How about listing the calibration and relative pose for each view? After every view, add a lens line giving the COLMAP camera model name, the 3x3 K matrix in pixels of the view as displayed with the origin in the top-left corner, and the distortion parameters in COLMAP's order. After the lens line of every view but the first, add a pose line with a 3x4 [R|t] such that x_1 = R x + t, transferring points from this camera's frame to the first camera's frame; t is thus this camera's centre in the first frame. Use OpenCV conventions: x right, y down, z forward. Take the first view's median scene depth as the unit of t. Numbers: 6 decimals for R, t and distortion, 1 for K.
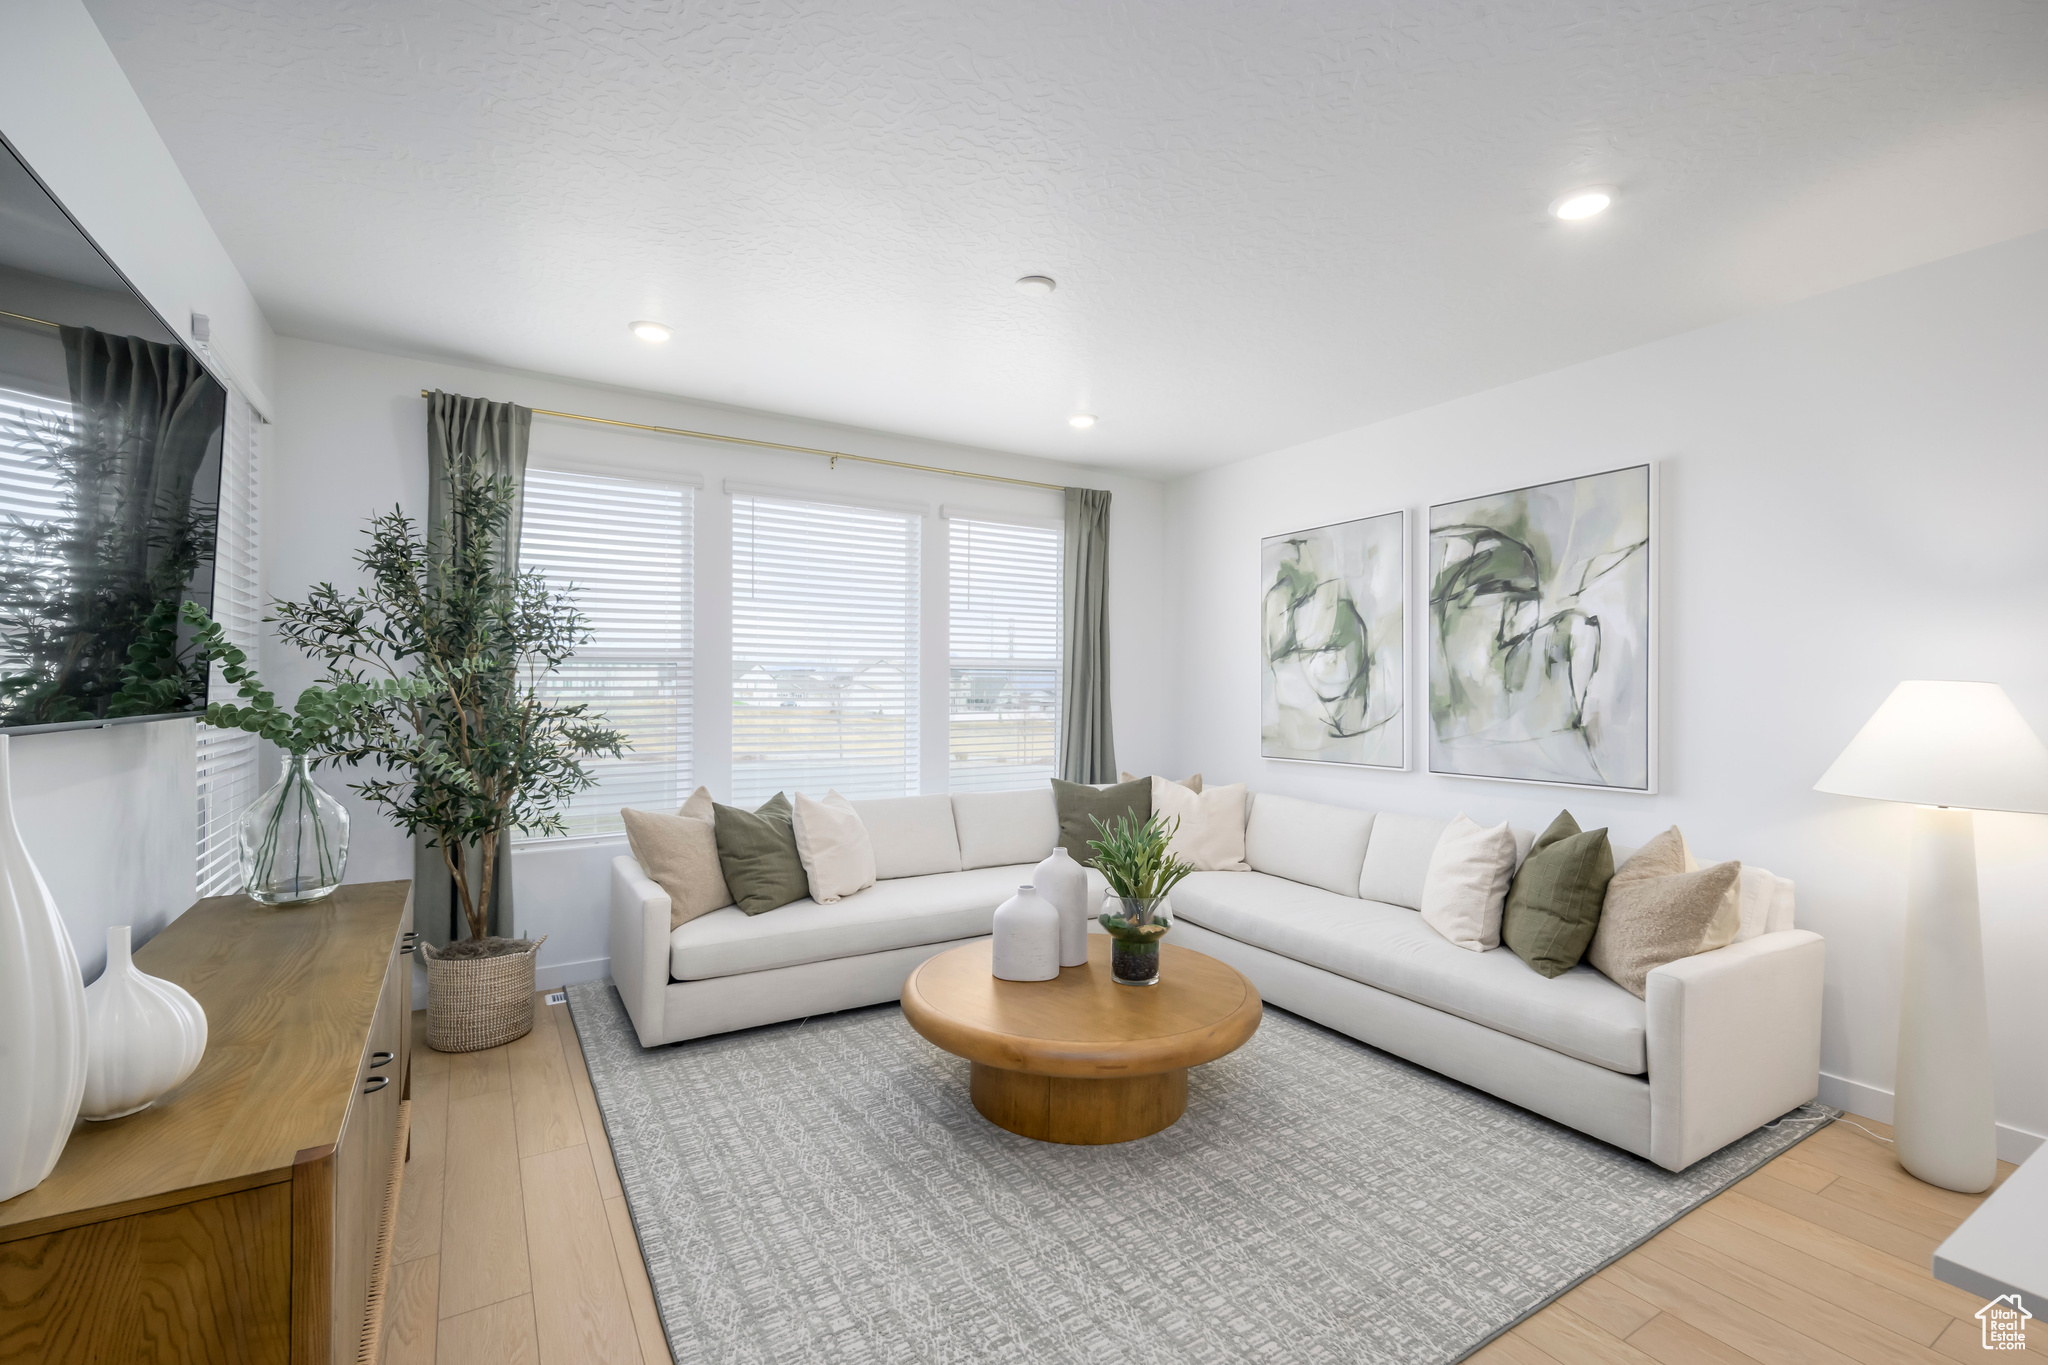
lens RADIAL K [[907.4, 0, 1029.7], [0, 907.4, 665.5], [0, 0, 1]] dist [0.002830, -0.000023]
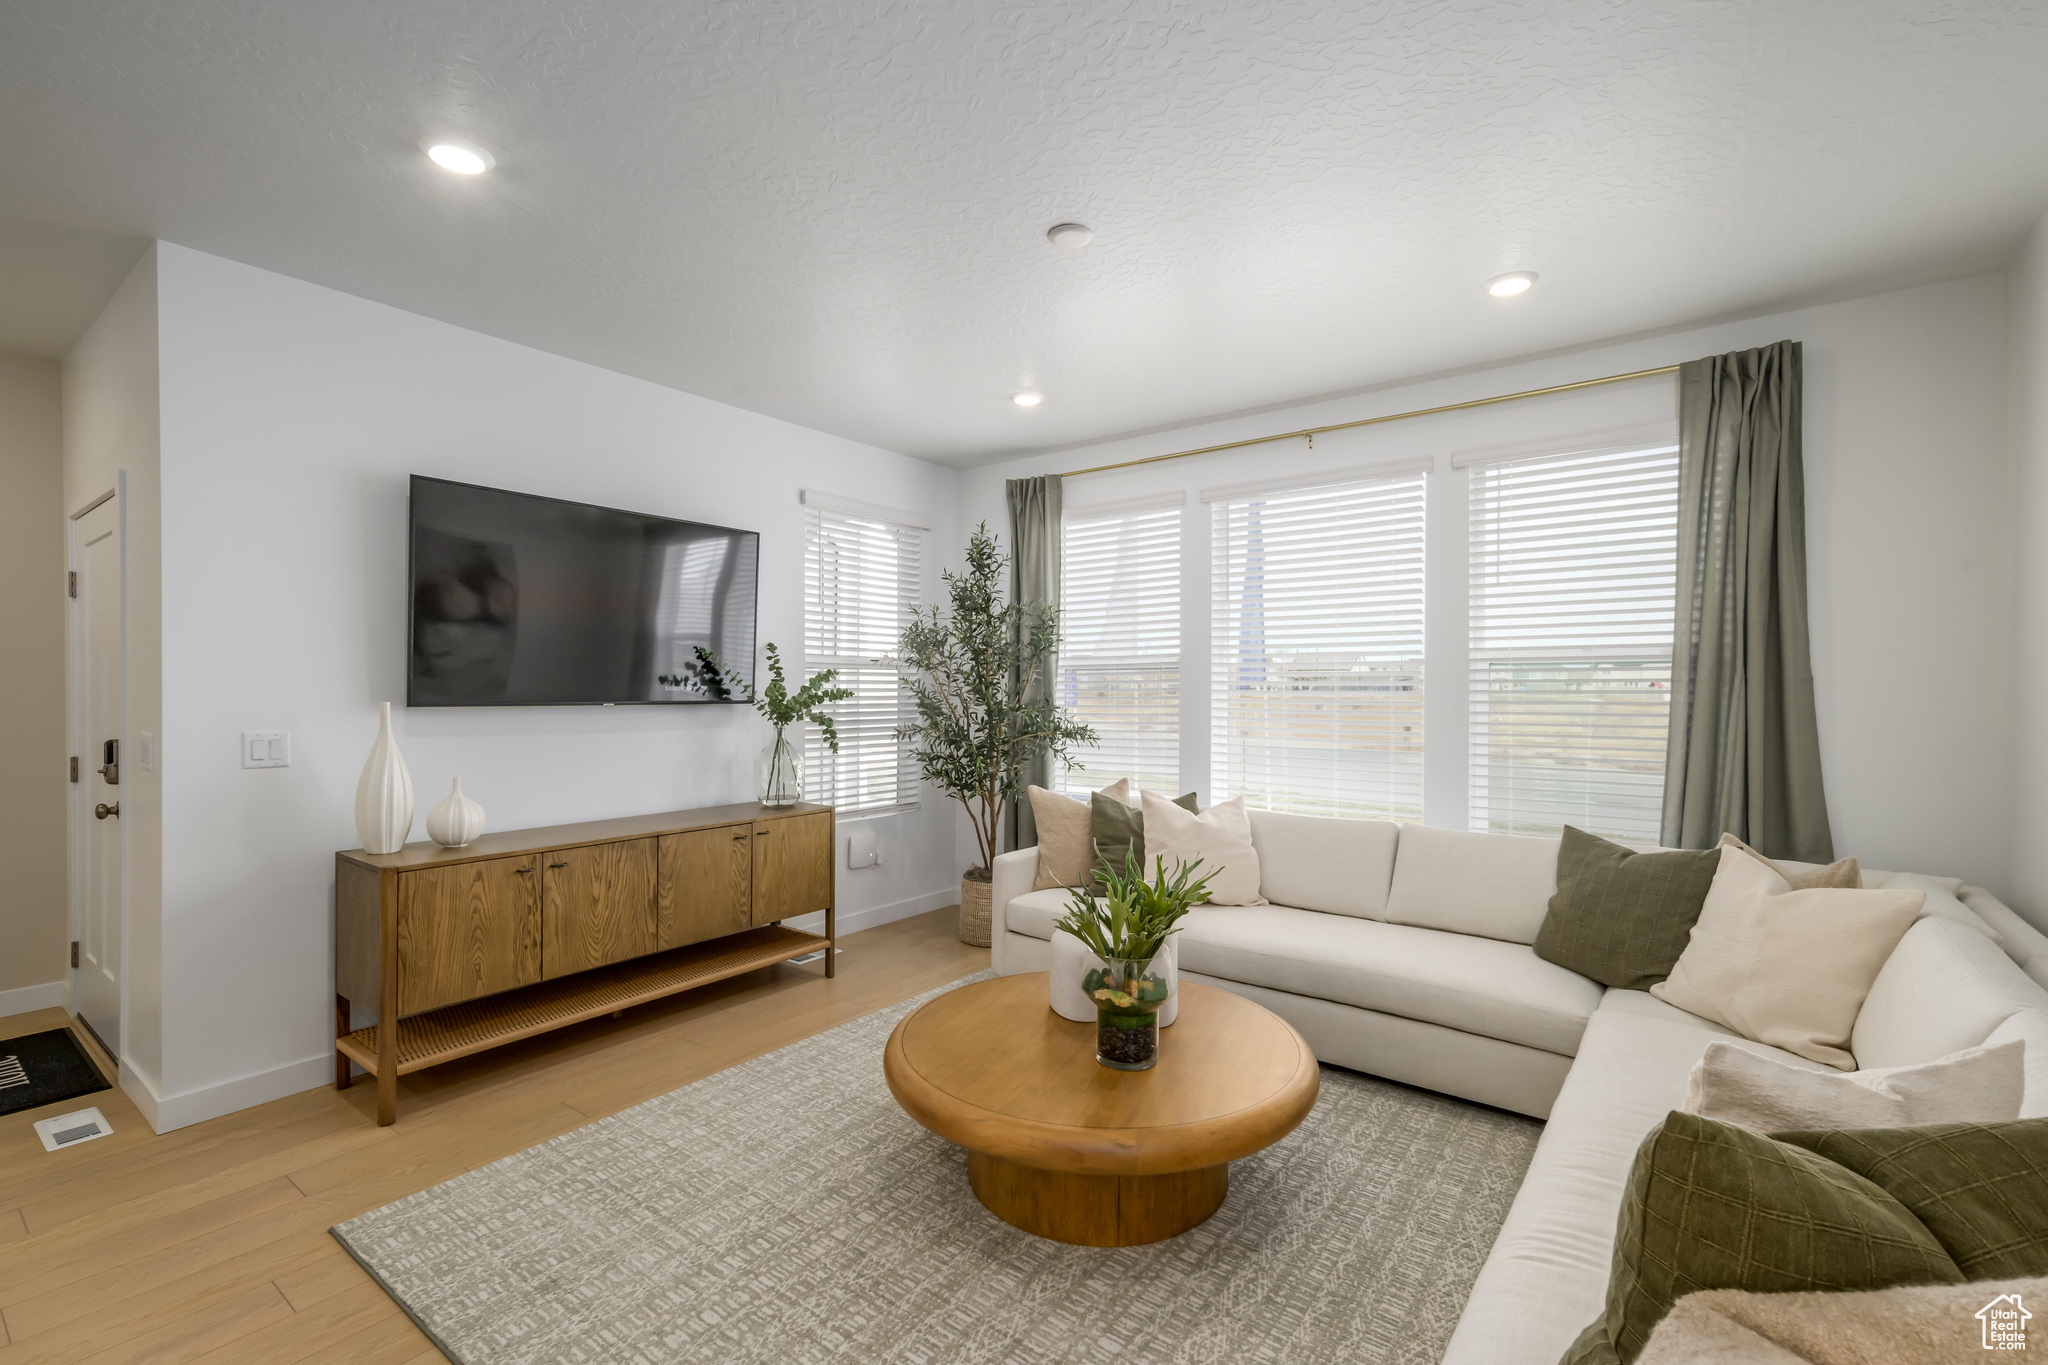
lens RADIAL K [[893.2, 0, 1029.9], [0, 893.2, 692.8], [0, 0, 1]] dist [0.011660, -0.000407]
pose [[0.355544, 0.007670, -0.934628, 0.805600], [0.028353, 0.999418, 0.018987, 0.003394], [0.934229, -0.033250, 0.355119, 0.645195]]
